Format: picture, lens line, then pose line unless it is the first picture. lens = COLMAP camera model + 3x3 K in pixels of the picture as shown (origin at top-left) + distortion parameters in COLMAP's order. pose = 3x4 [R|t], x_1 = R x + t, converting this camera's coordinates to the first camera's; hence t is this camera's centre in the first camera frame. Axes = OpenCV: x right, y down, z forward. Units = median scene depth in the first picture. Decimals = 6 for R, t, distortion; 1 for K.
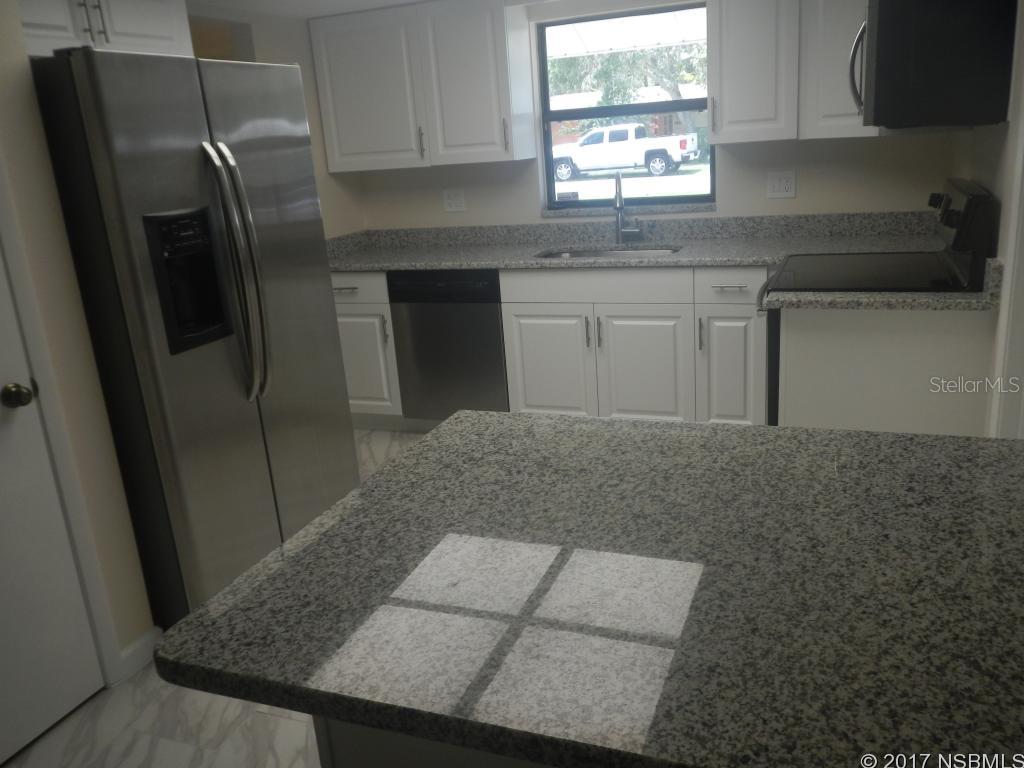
lens RADIAL K [[847.0, 0, 513.4], [0, 847.0, 386.4], [0, 0, 1]] dist [0.003461, 0.003531]
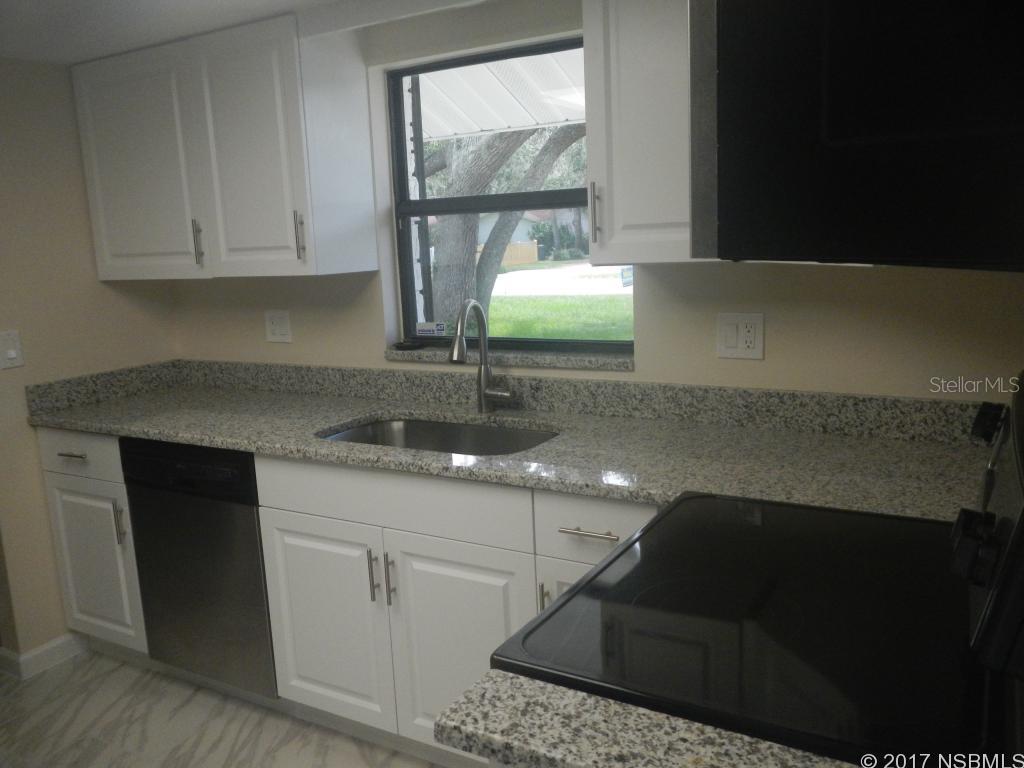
lens RADIAL K [[847.0, 0, 510.7], [0, 847.0, 382.7], [0, 0, 1]] dist [0.003461, 0.003531]
pose [[0.985771, 0.054891, -0.158882, 0.245057], [-0.070451, 0.993074, -0.094023, -0.135697], [0.152621, 0.103878, 0.982810, 0.401869]]
